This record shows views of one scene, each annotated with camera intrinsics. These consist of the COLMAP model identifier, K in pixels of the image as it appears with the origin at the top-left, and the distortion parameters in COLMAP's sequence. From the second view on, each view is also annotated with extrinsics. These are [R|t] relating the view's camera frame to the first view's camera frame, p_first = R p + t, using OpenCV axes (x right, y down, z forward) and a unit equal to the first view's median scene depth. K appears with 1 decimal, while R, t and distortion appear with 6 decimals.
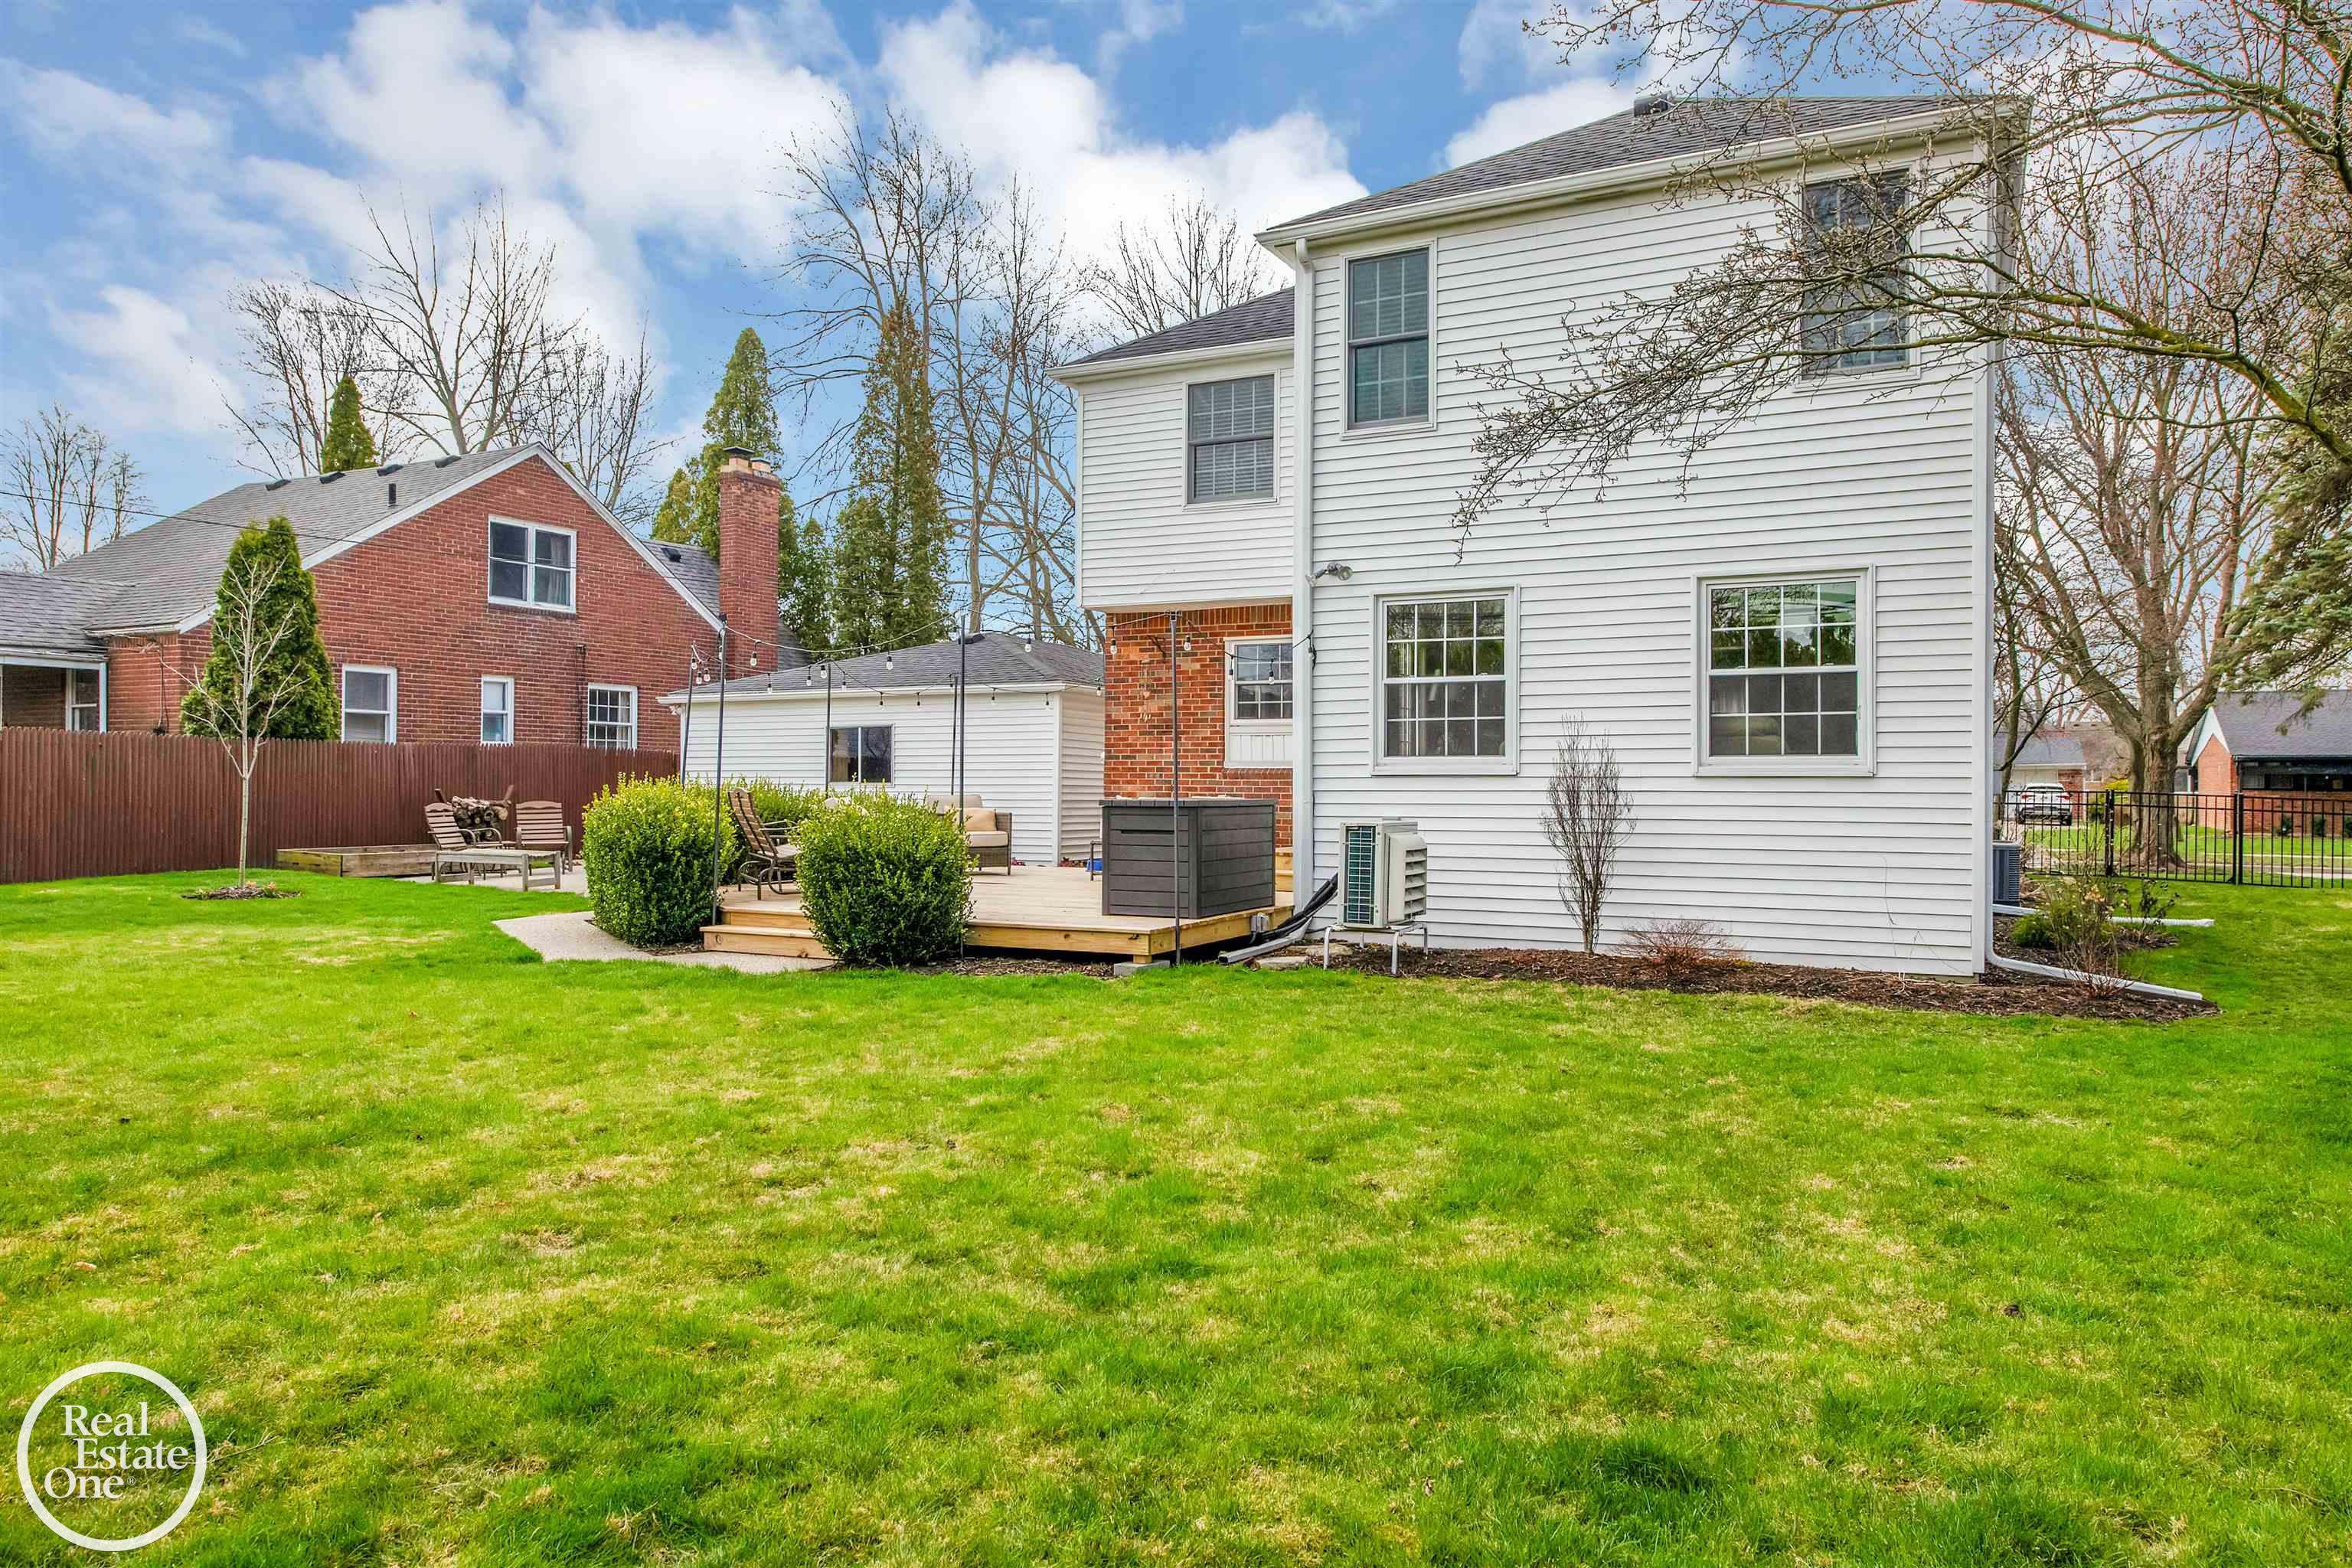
lens RADIAL K [[1485.3, 0, 1156.5], [0, 1485.3, 781.6], [0, 0, 1]] dist [0.002634, 0.002477]
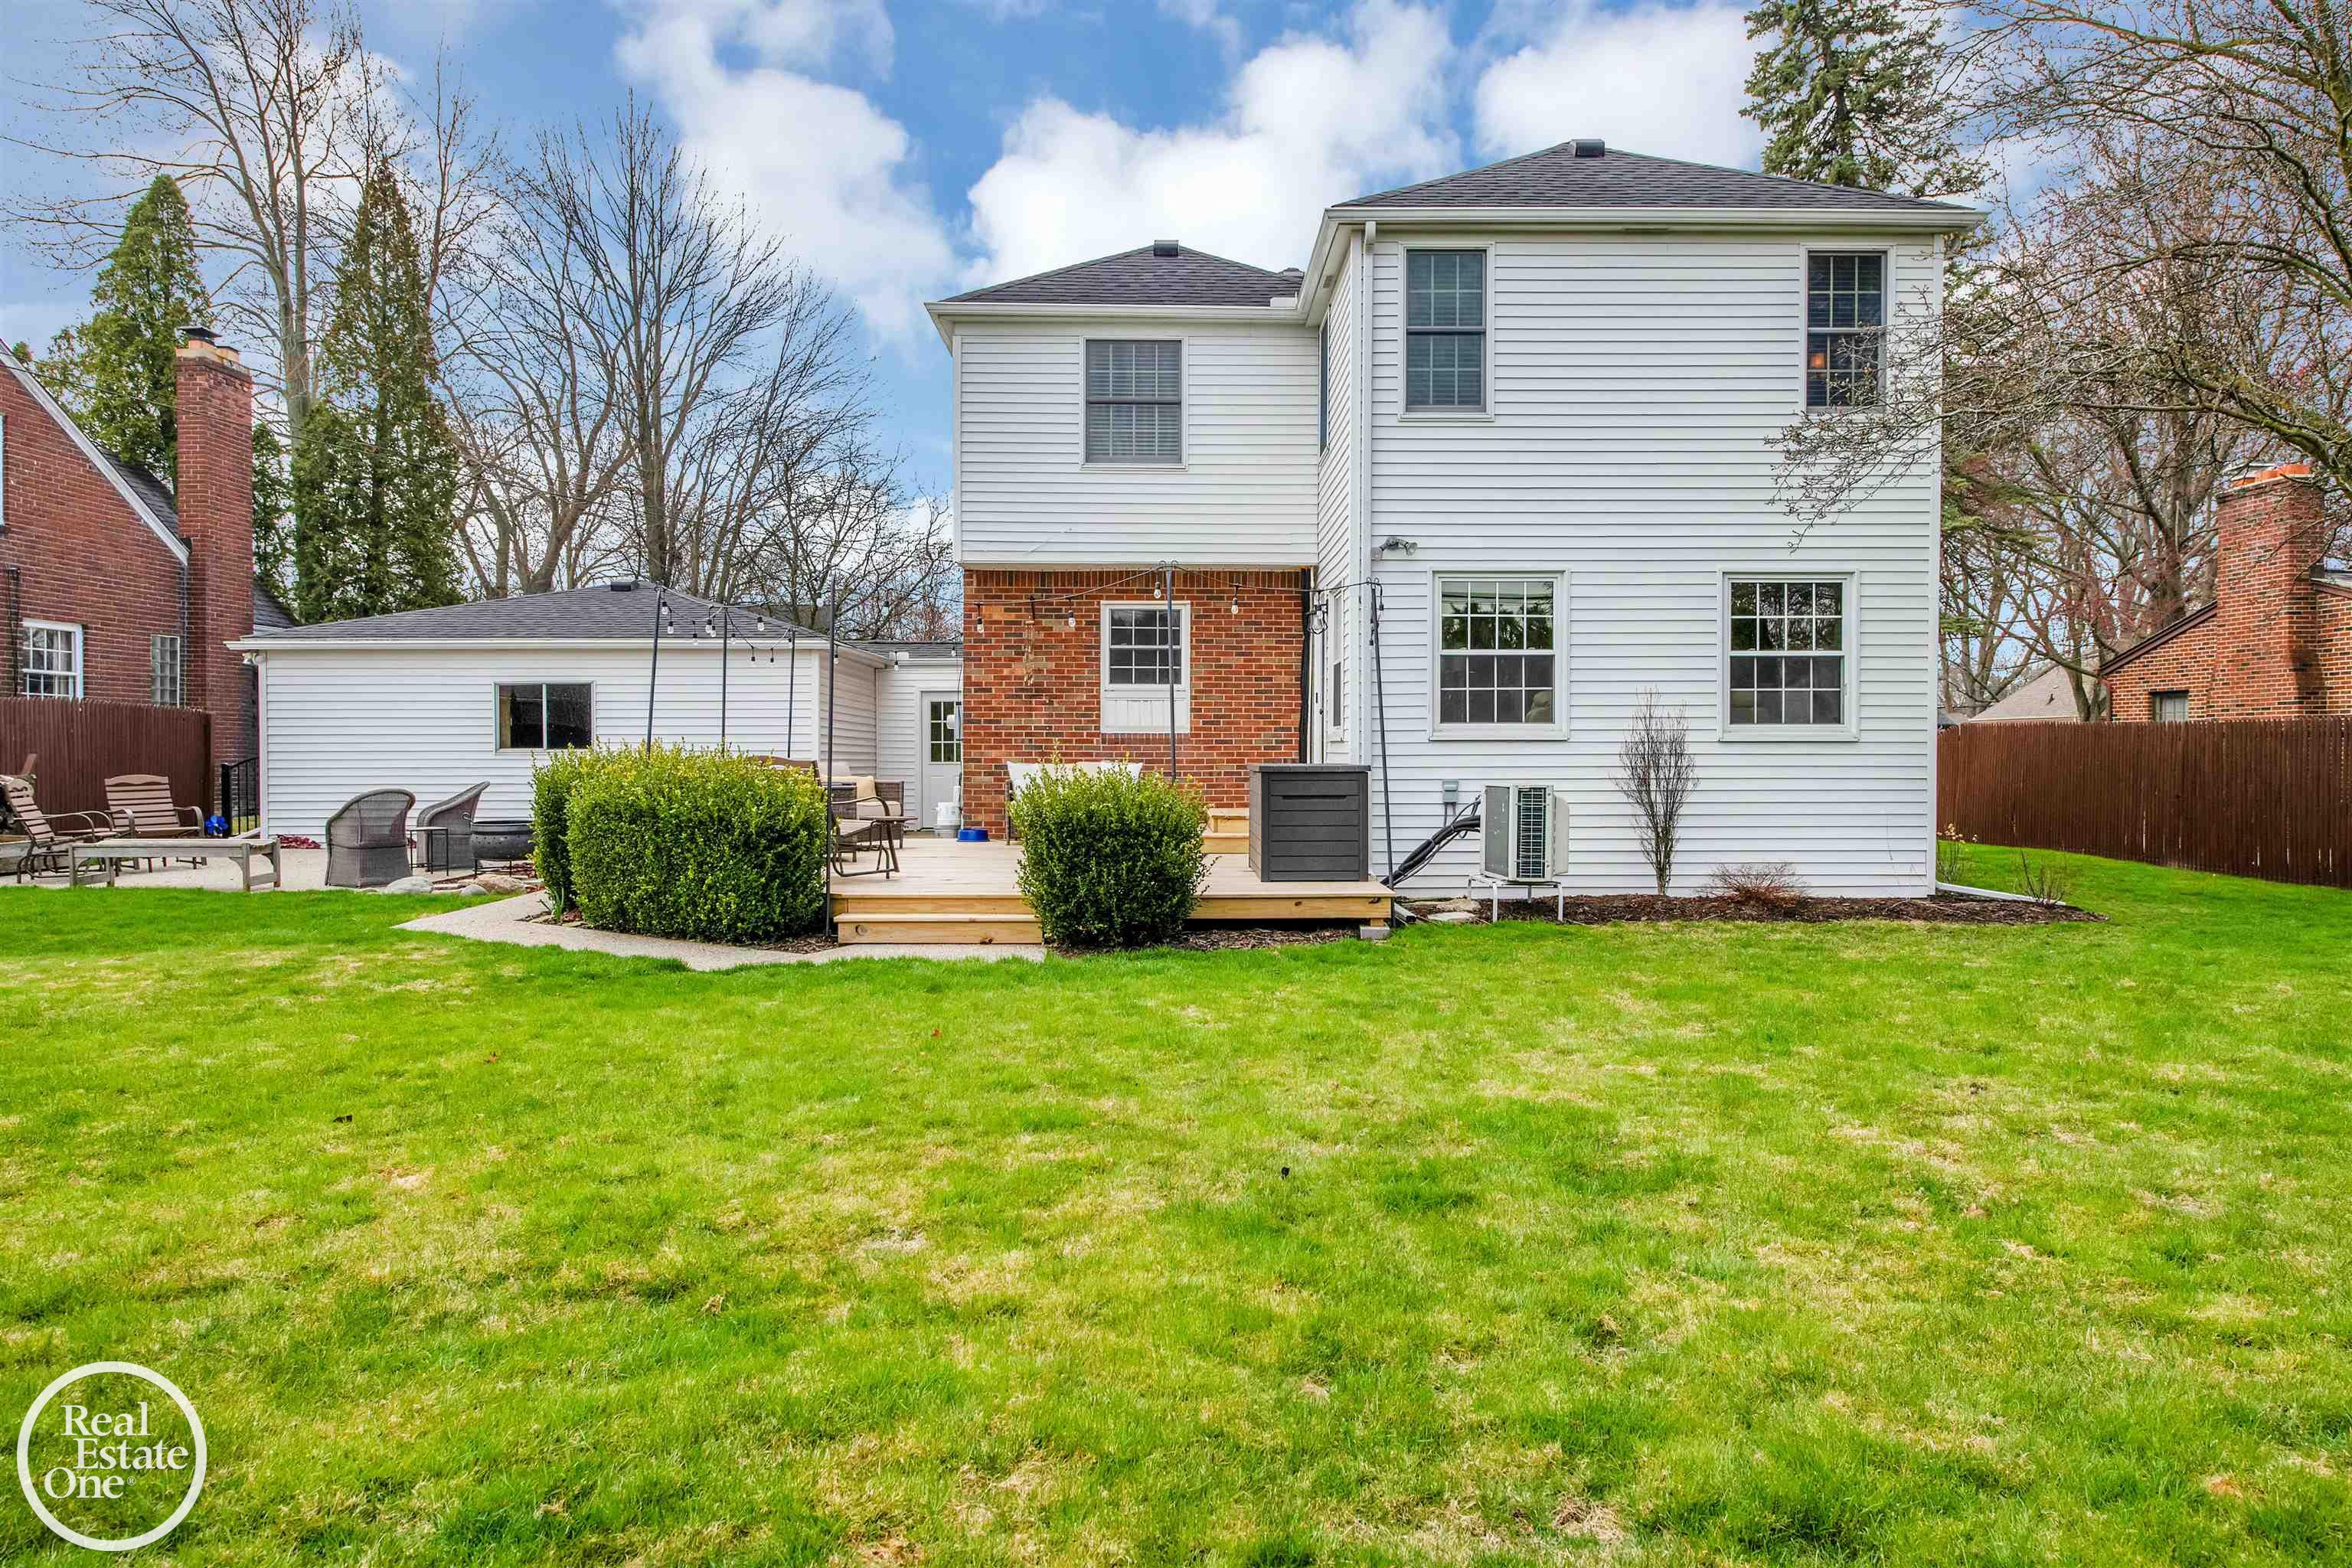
lens RADIAL K [[1485.3, 0, 1167.6], [0, 1485.3, 776.4], [0, 0, 1]] dist [0.002634, 0.002477]
pose [[0.886535, -0.010931, 0.462532, -0.522031], [0.001952, 0.999800, 0.019886, -0.000154], [-0.462657, -0.016726, 0.886379, 0.146408]]
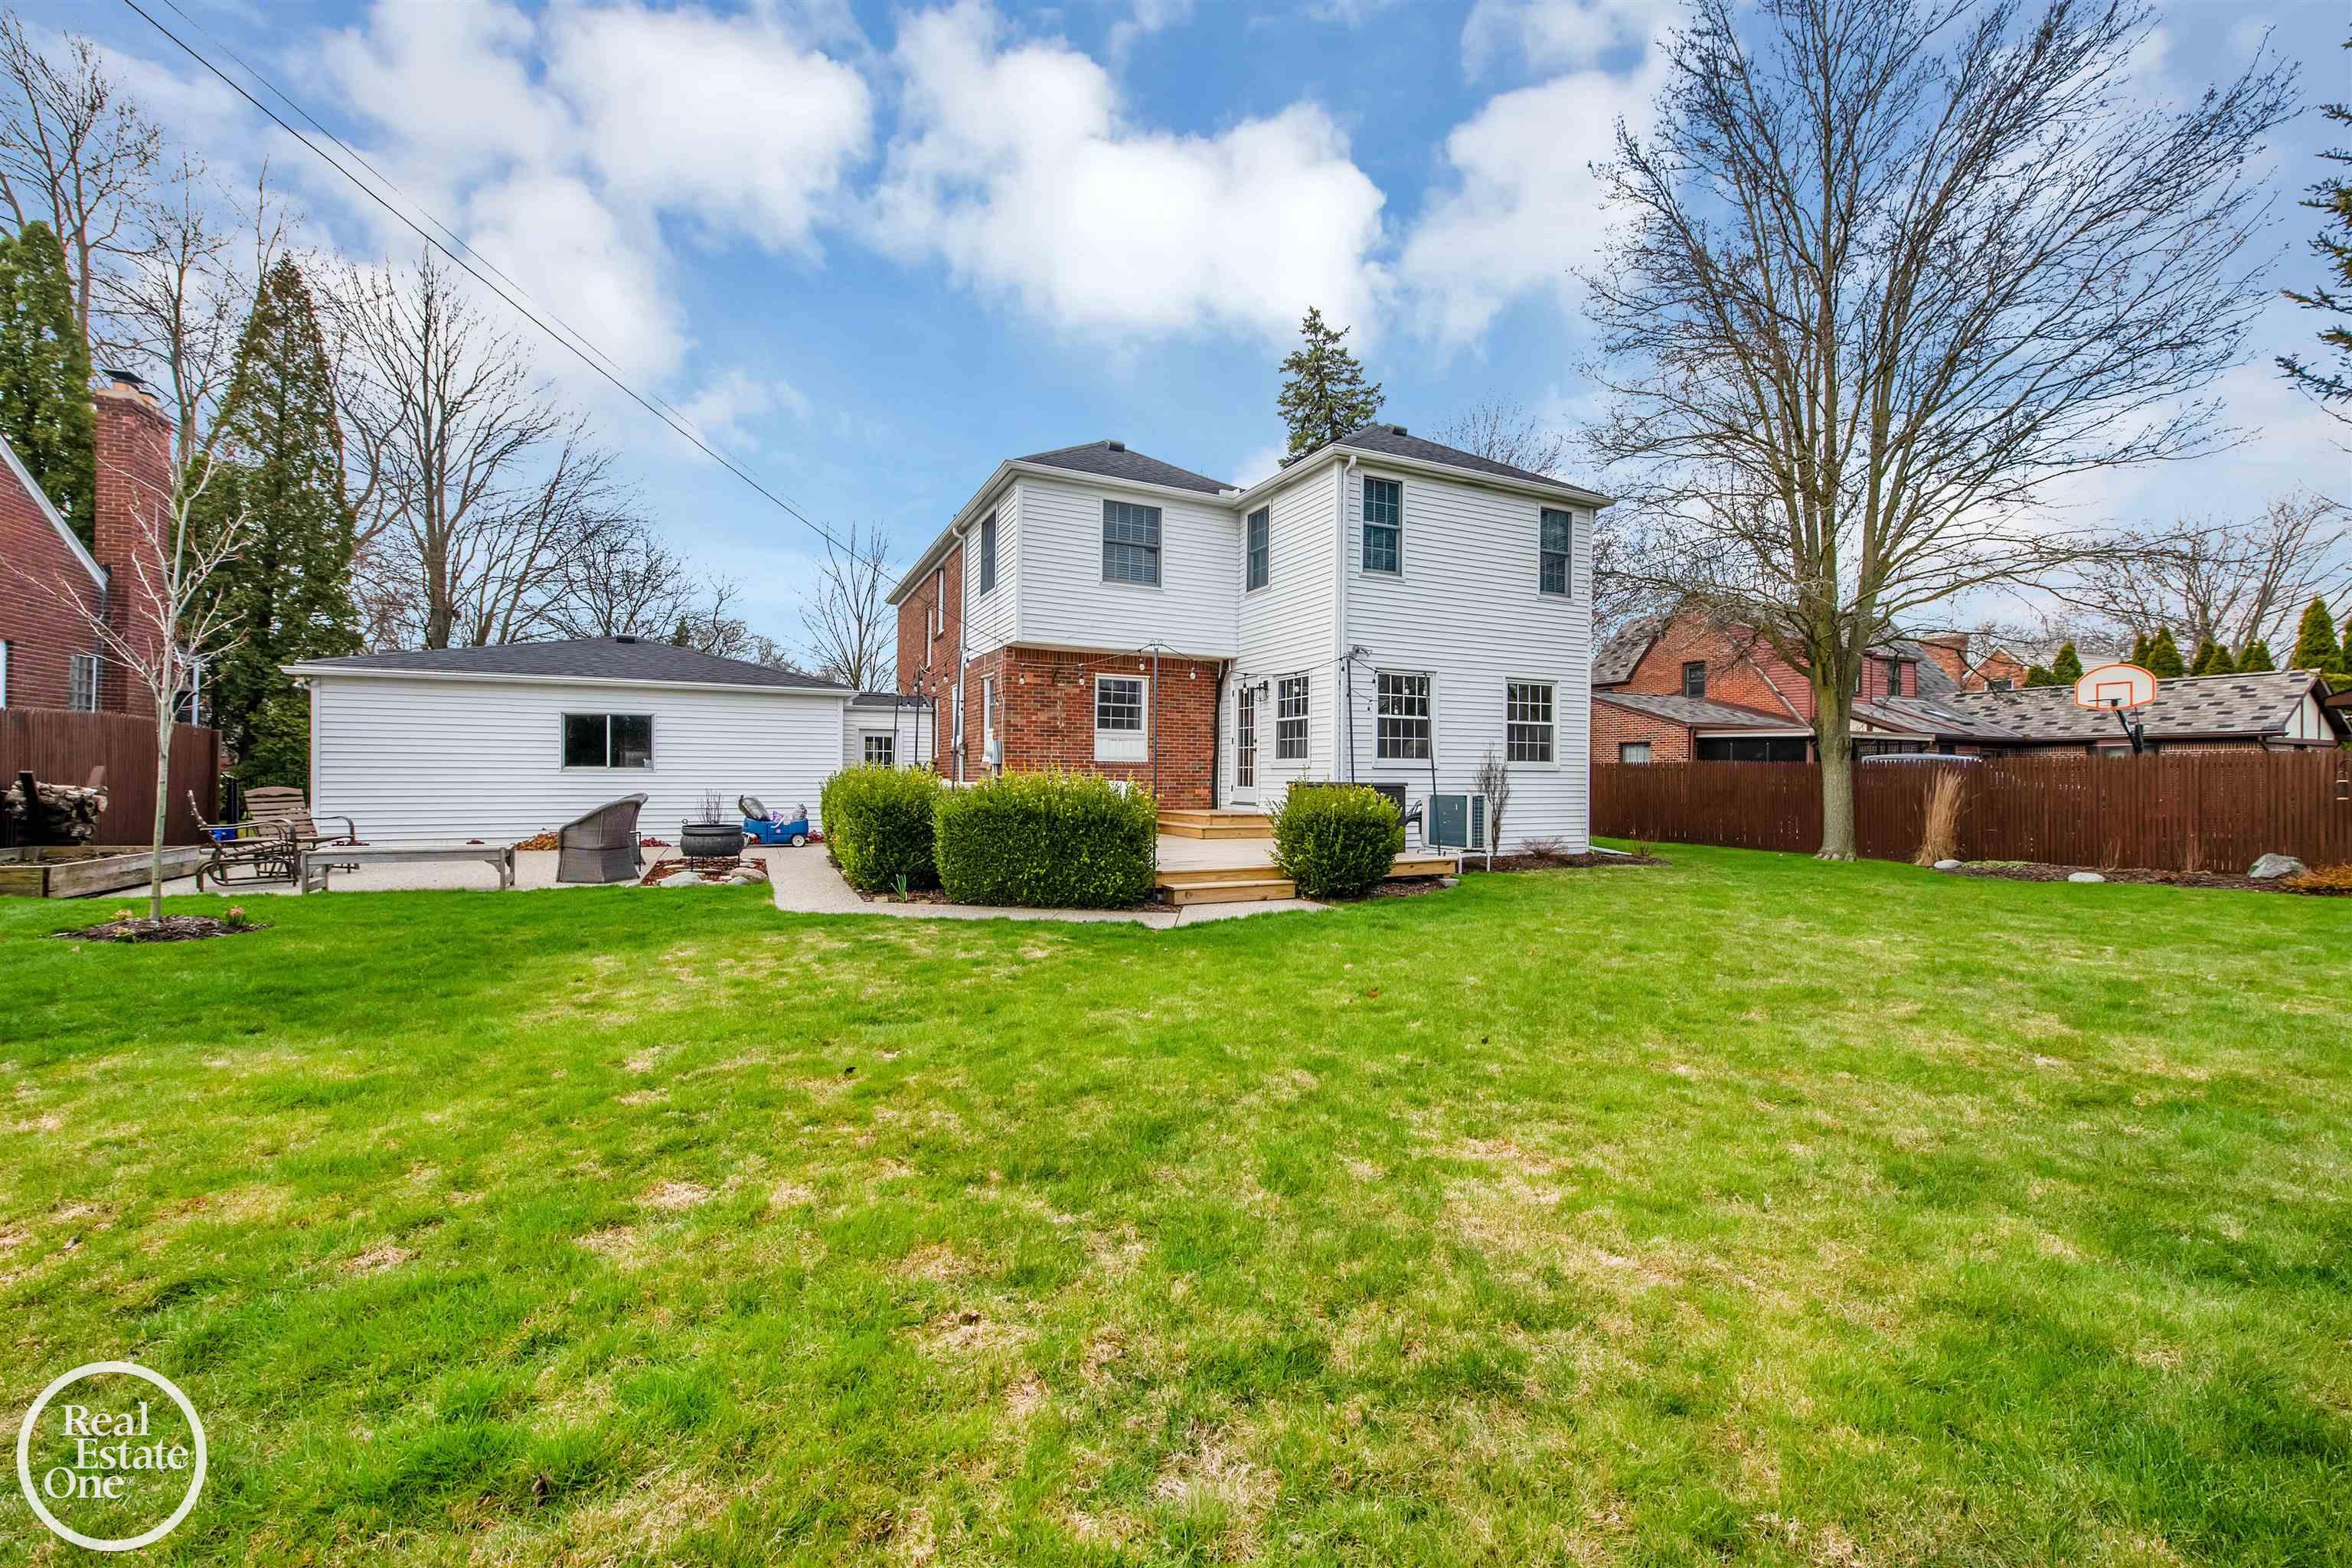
lens RADIAL K [[925.1, 0, 1178.5], [0, 925.1, 784.5], [0, 0, 1]] dist [-0.001542, -0.000776]
pose [[0.605672, -0.006672, 0.795686, -0.900409], [-0.007326, 0.999876, 0.013961, 0.001463], [-0.795680, -0.014285, 0.605548, 0.518829]]
